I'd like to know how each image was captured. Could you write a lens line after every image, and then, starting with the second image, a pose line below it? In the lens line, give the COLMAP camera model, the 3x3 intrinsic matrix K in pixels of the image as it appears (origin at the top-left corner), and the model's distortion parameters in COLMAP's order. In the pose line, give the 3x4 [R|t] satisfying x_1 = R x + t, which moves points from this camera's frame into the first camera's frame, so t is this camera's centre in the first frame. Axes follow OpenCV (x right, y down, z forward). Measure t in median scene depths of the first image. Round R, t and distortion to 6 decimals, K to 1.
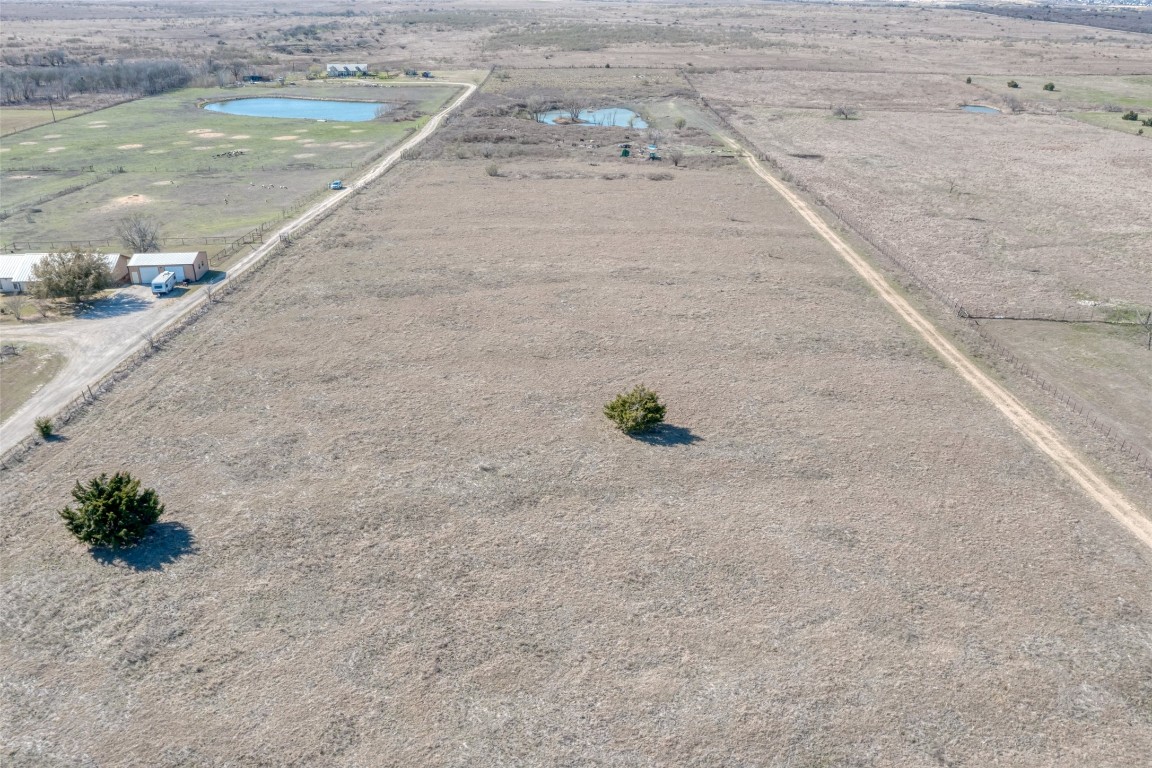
lens RADIAL K [[953.6, 0, 573.1], [0, 953.6, 382.0], [0, 0, 1]] dist [-0.008328, -0.006793]
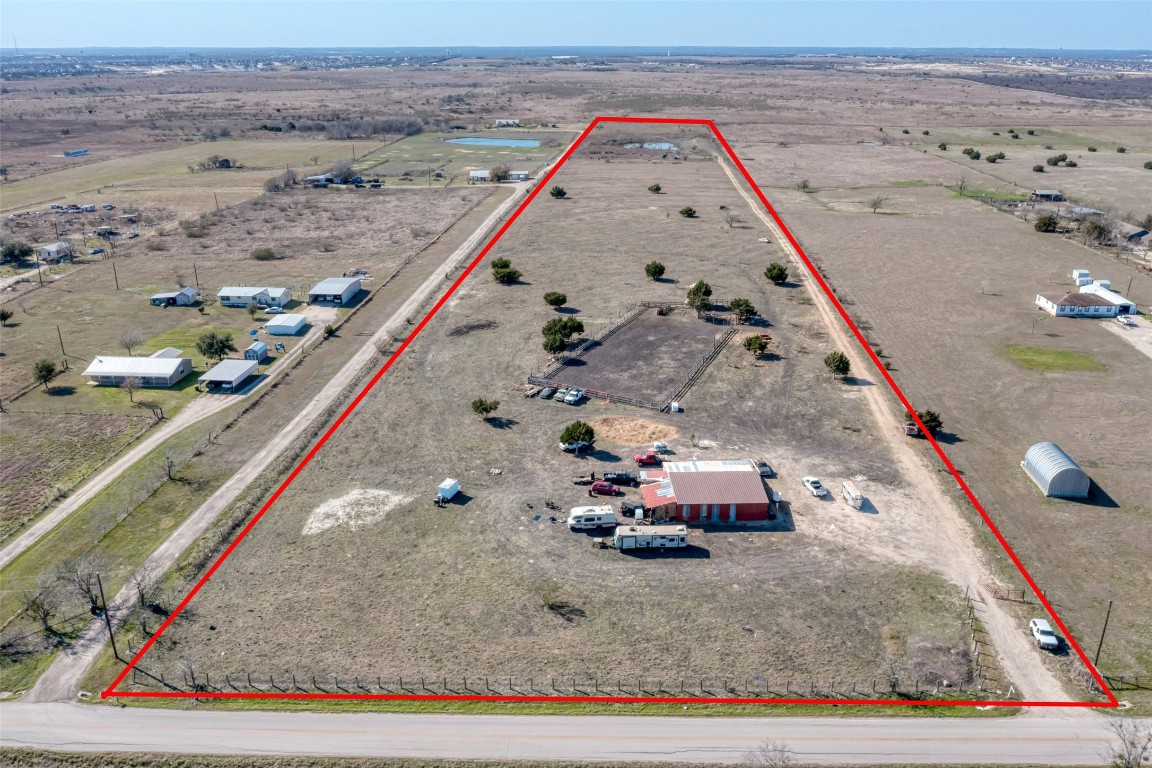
lens RADIAL K [[953.6, 0, 579.0], [0, 953.6, 385.4], [0, 0, 1]] dist [-0.008328, -0.006793]
pose [[0.998142, 0.015978, -0.058796, -0.002563], [-0.019227, 0.998295, -0.055105, 0.232097], [0.057815, 0.056134, 0.996748, -0.665869]]
